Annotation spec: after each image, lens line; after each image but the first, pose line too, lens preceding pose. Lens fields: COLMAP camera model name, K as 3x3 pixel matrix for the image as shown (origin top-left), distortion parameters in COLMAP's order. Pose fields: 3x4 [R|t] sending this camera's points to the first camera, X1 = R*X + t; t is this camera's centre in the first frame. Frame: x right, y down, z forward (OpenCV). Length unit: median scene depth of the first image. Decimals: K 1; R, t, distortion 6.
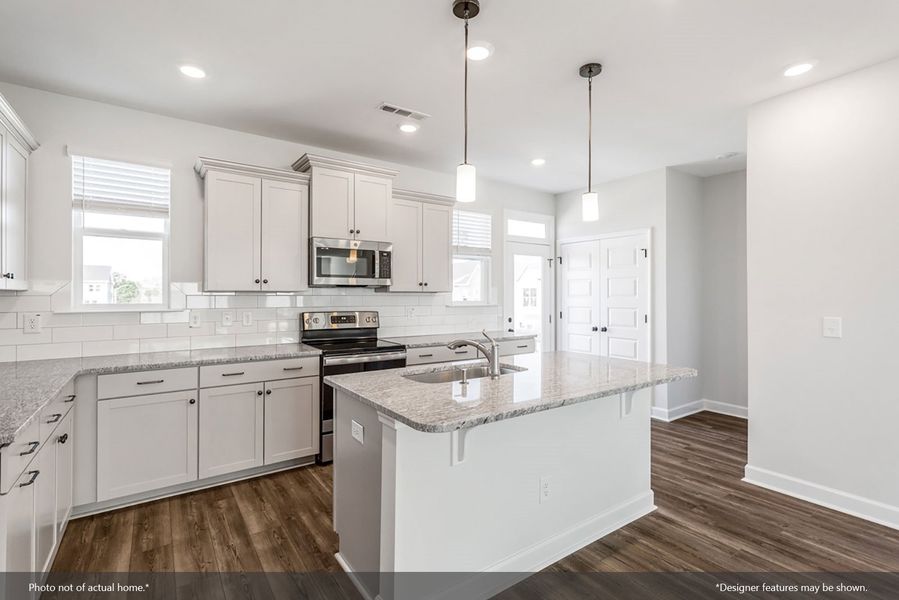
lens RADIAL K [[423.3, 0, 444.3], [0, 423.3, 295.6], [0, 0, 1]] dist [0.005599, 0.002288]
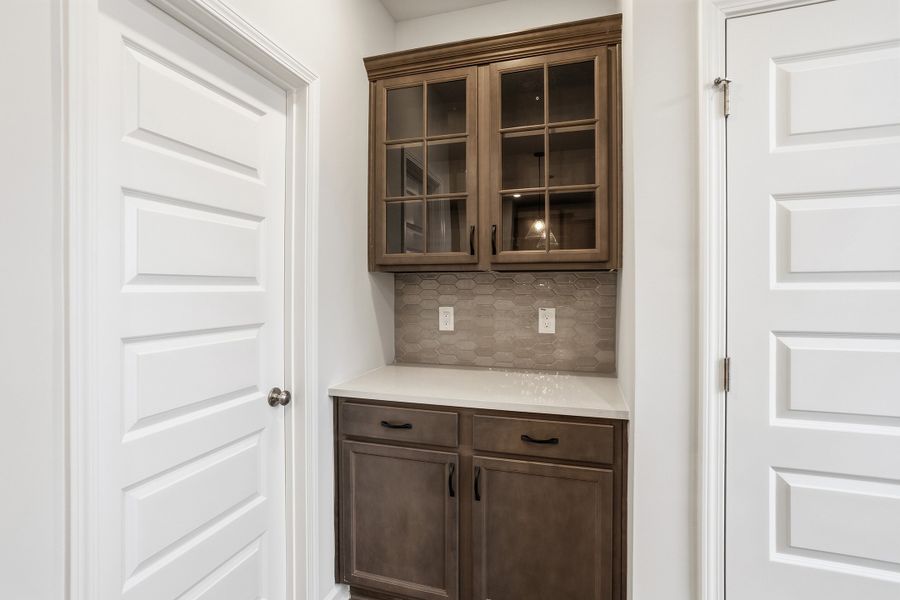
lens RADIAL K [[423.7, 0, 453.4], [0, 423.7, 289.0], [0, 0, 1]] dist [0.005599, 0.002288]
pose [[0.792101, -0.004752, 0.610372, 0.074391], [0.003979, 0.999989, 0.002623, 0.006691], [-0.610377, 0.000351, 0.792111, 1.269697]]
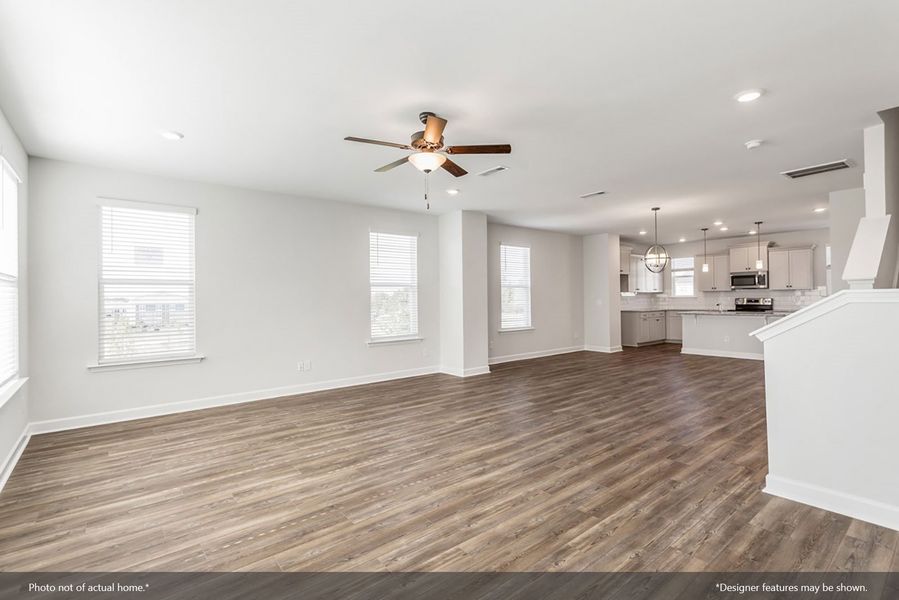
lens RADIAL K [[423.3, 0, 446.9], [0, 423.3, 299.4], [0, 0, 1]] dist [0.005599, 0.002288]
pose [[0.054593, 0.001228, -0.998508, 2.180422], [0.011687, 0.999930, 0.001869, 0.016028], [0.998440, -0.011771, 0.054574, -0.976279]]
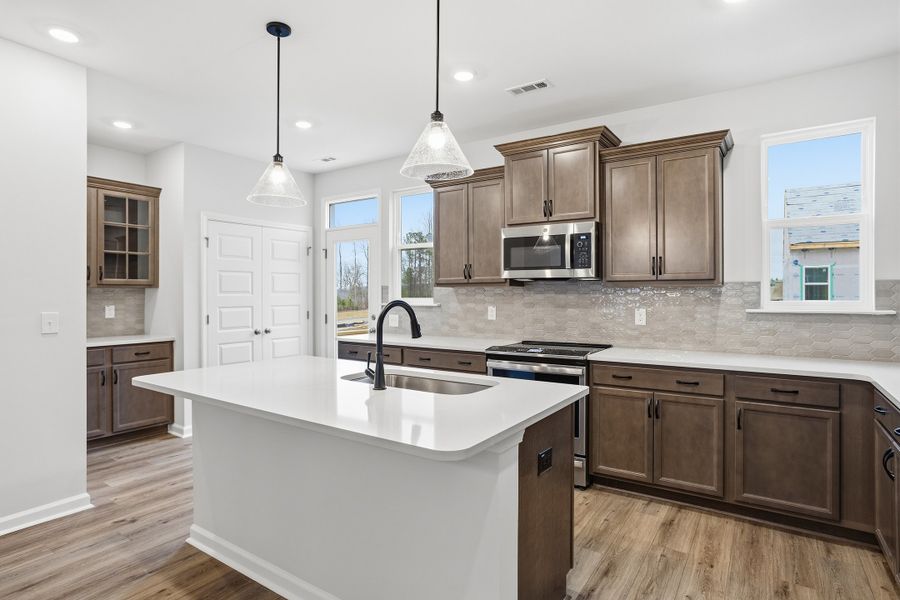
lens RADIAL K [[480.9, 0, 448.6], [0, 480.9, 294.3], [0, 0, 1]] dist [-0.033983, 0.020926]
pose [[-0.355213, -0.002077, 0.934783, -0.840171], [0.001094, 0.999996, 0.002637, 0.002581], [-0.934785, 0.001959, -0.355209, 1.251271]]
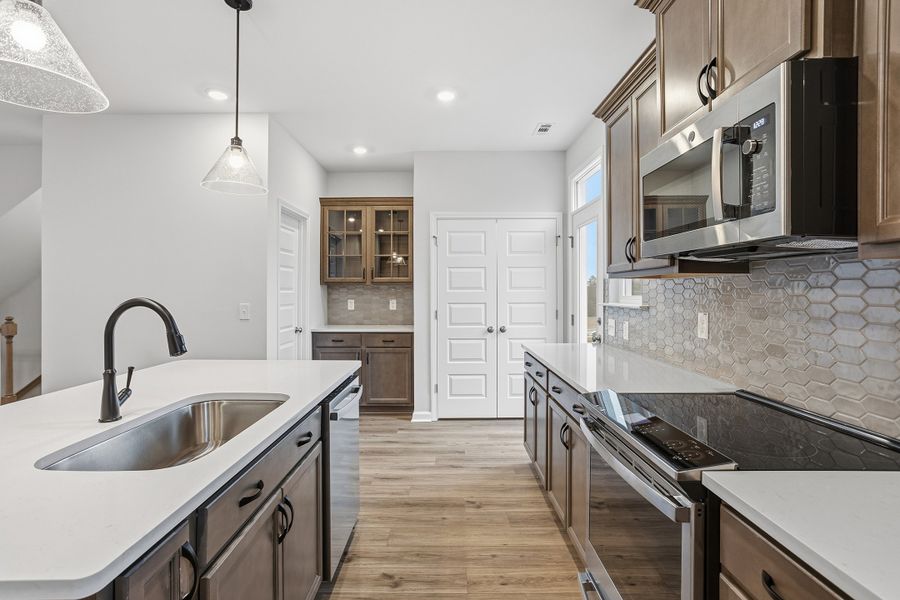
lens RADIAL K [[440.2, 0, 447.9], [0, 440.2, 290.6], [0, 0, 1]] dist [-0.025566, 0.001174]
pose [[0.575475, -0.001446, 0.817818, -0.471933], [0.002642, 0.999997, -0.000091, 0.005243], [-0.817815, 0.002213, 0.575477, 0.747235]]
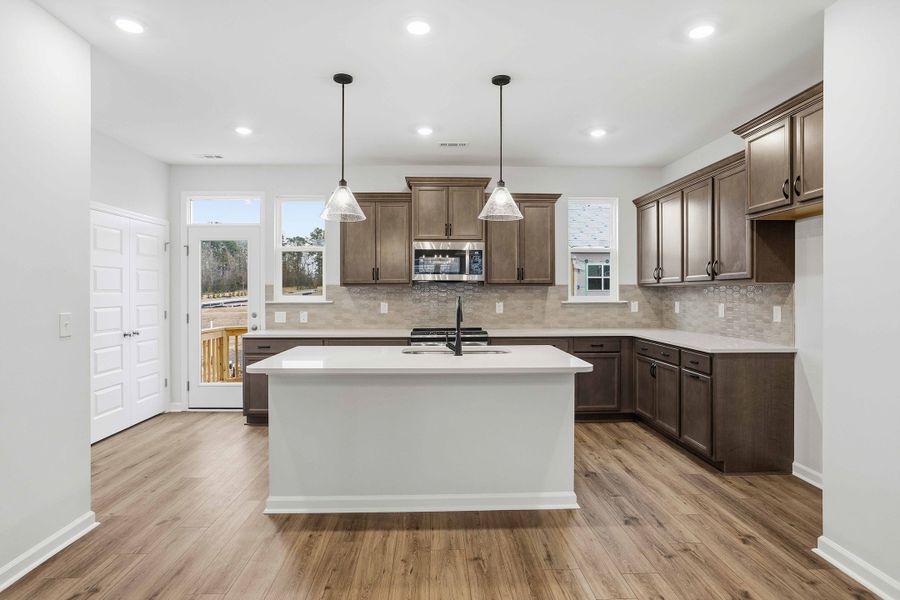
lens RADIAL K [[480.9, 0, 445.8], [0, 480.9, 293.3], [0, 0, 1]] dist [-0.033983, 0.020926]
pose [[-0.832909, -0.002179, 0.553406, -0.747746], [0.000510, 0.999989, 0.004705, 0.001544], [-0.553410, 0.004201, -0.832898, 1.771340]]
